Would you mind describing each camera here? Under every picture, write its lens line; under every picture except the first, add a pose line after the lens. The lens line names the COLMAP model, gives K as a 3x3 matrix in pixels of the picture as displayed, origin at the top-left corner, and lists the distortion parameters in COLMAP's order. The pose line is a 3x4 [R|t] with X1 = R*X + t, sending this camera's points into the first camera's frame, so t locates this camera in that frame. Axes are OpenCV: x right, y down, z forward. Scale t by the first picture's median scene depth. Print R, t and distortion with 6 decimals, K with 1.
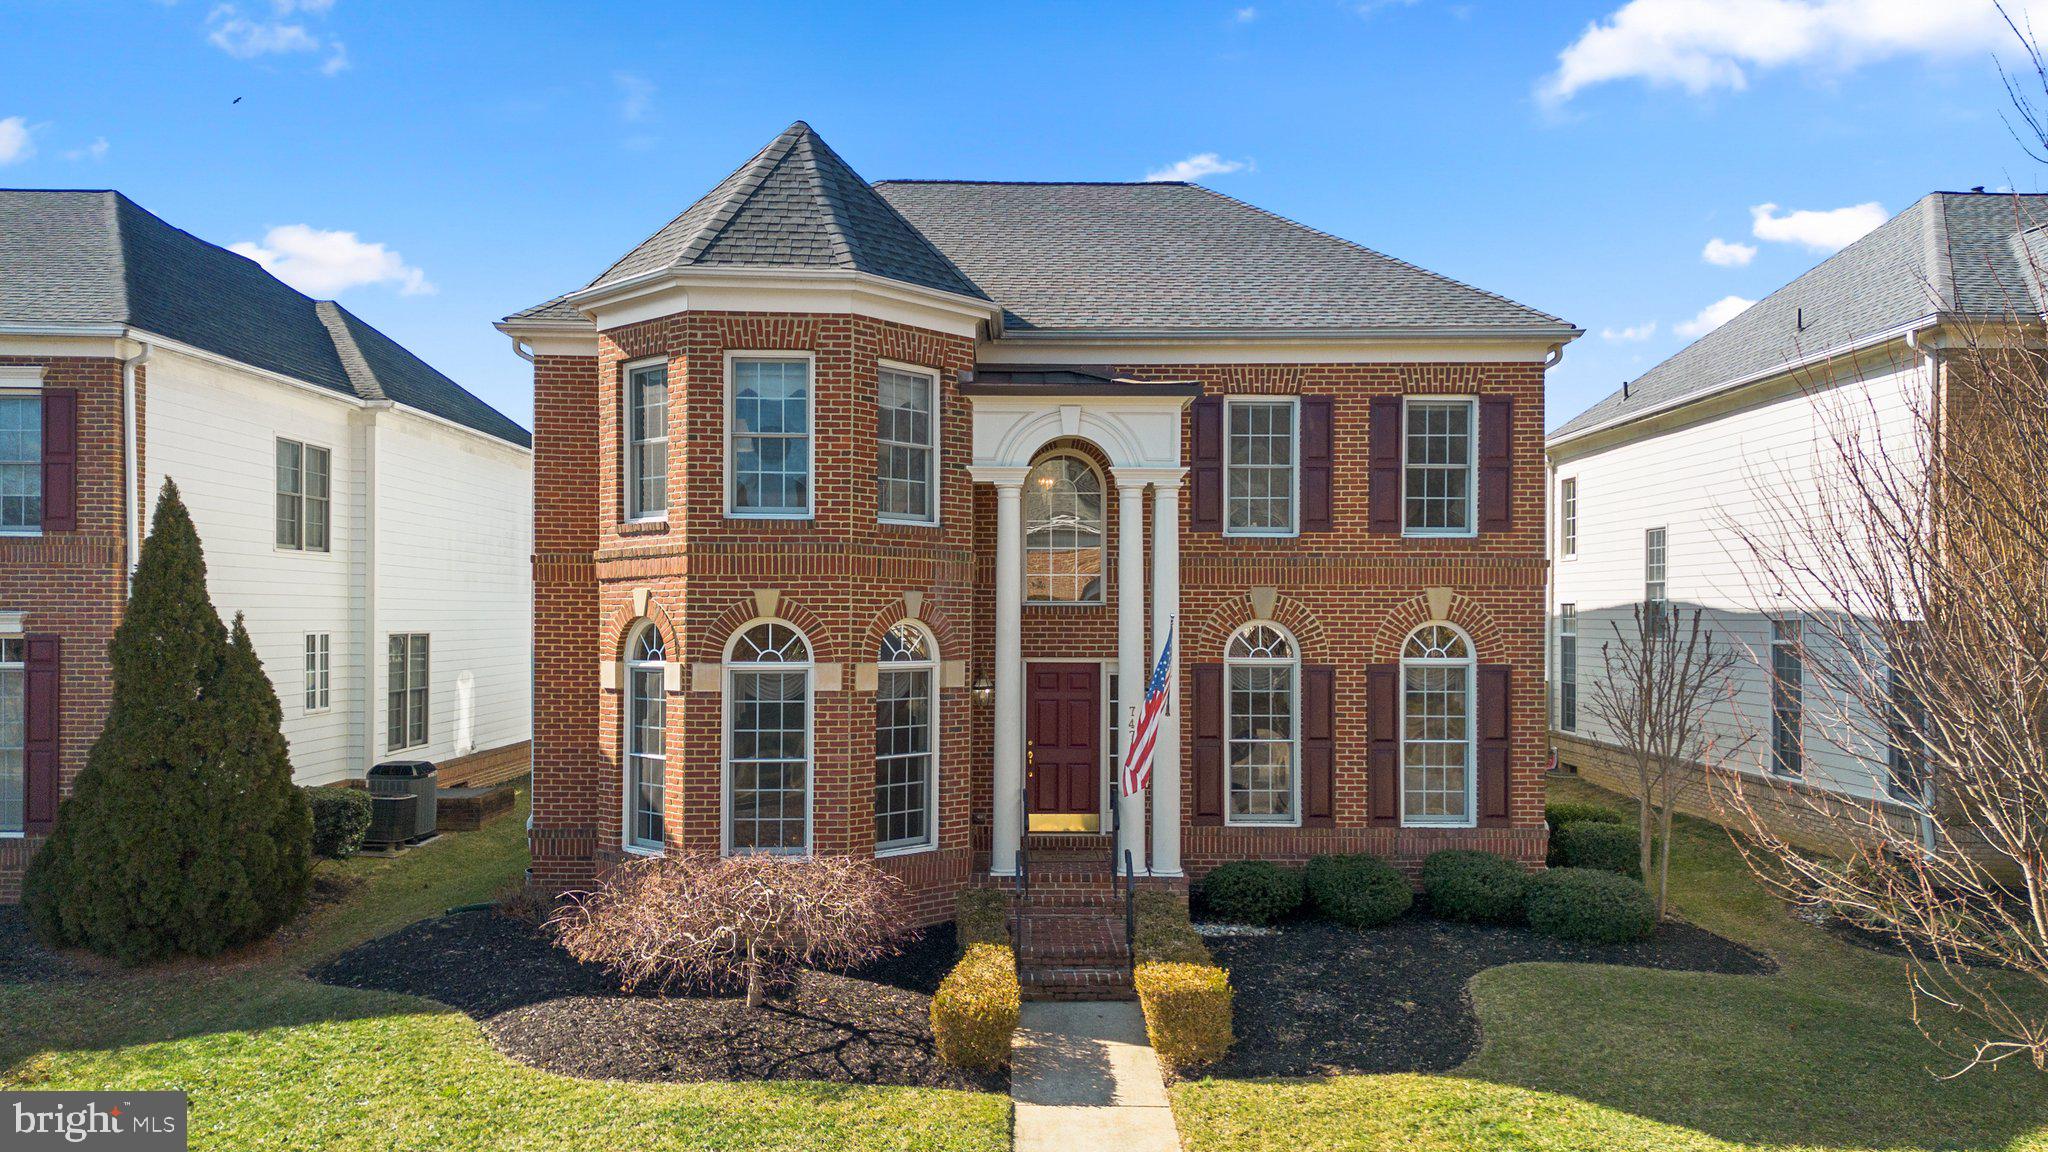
lens RADIAL K [[1551.6, 0, 1024.0], [0, 1551.6, 576.0], [0, 0, 1]] dist [0.078596, -0.105432]
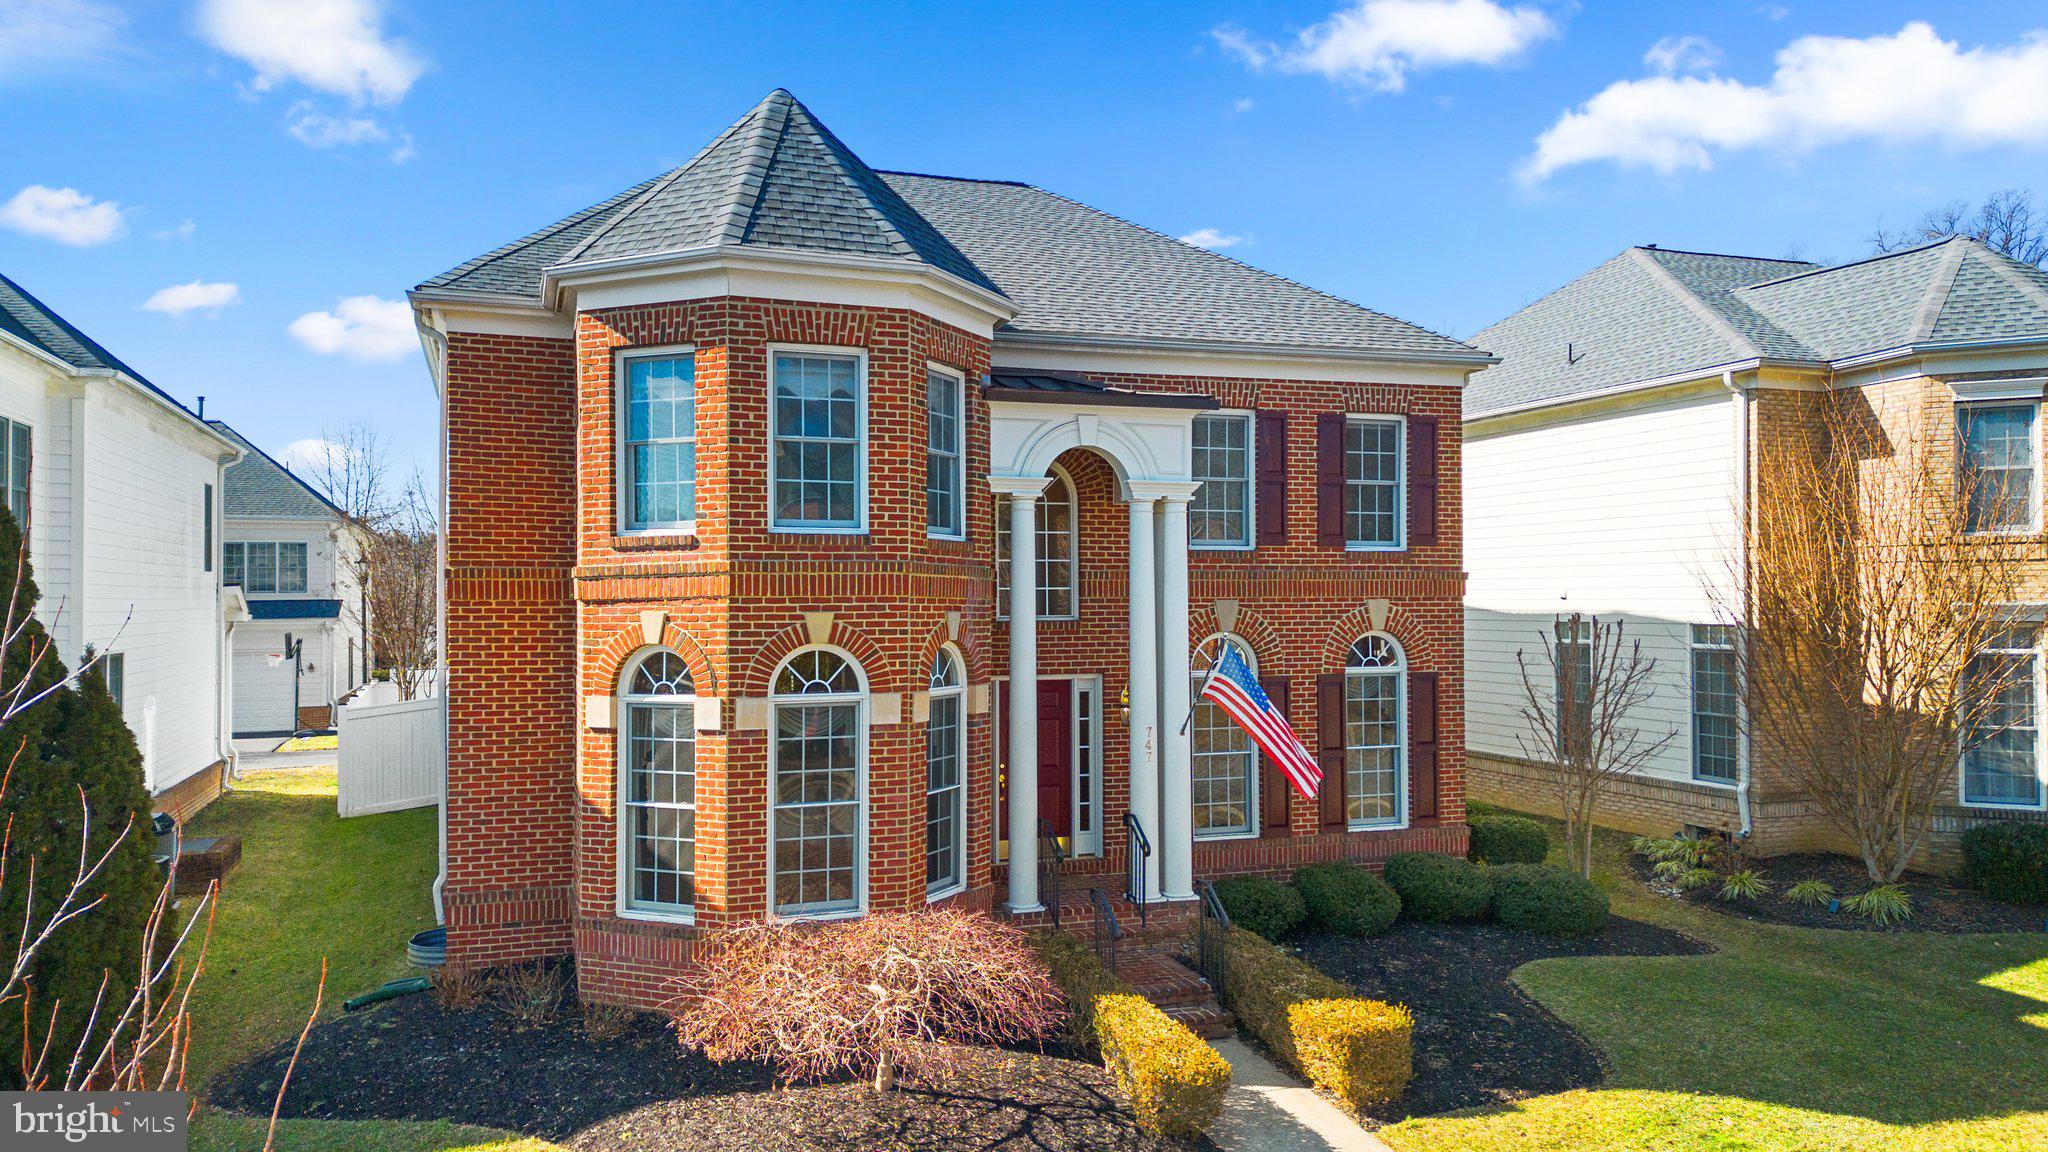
lens RADIAL K [[1525.3, 0, 1021.6], [0, 1525.3, 545.5], [0, 0, 1]] dist [0.078127, -0.095818]
pose [[0.943674, 0.004419, 0.330846, -0.343368], [-0.001875, 0.999966, -0.008011, -0.022915], [-0.330871, 0.006939, 0.943651, 0.132499]]
